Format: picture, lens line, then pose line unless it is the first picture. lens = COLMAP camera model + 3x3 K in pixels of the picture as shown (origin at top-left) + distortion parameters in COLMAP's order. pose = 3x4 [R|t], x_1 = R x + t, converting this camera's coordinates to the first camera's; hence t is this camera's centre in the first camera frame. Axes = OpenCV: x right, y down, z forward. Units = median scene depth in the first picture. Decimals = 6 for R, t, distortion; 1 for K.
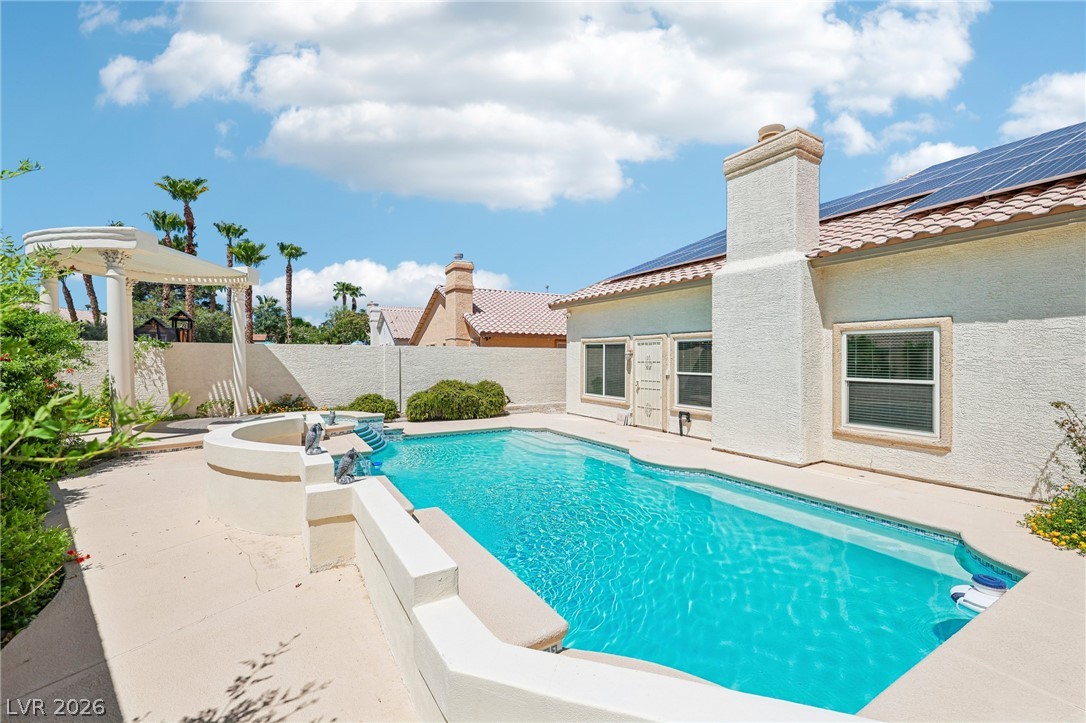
lens RADIAL K [[460.5, 0, 539.2], [0, 460.5, 360.1], [0, 0, 1]] dist [-0.001438, 0.001299]
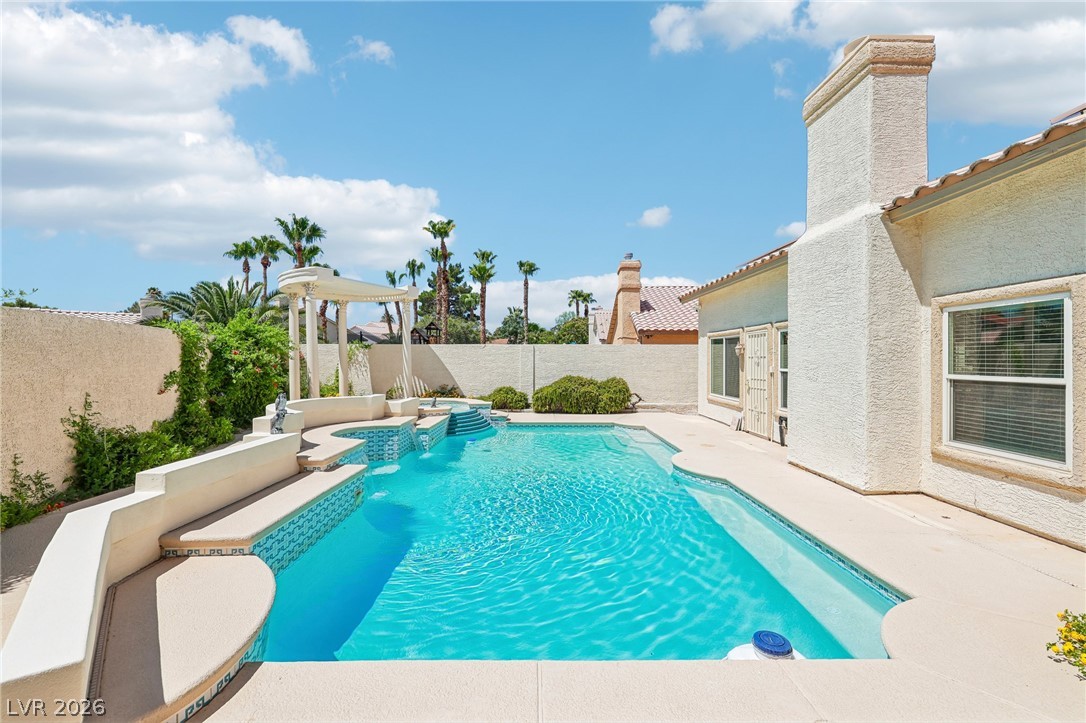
lens RADIAL K [[460.5, 0, 539.6], [0, 460.5, 360.8], [0, 0, 1]] dist [-0.001438, 0.001299]
pose [[0.856003, -0.000573, -0.516970, 0.264502], [-0.001038, 0.999995, -0.002827, 0.010680], [0.516969, 0.002956, 0.855999, 0.049506]]
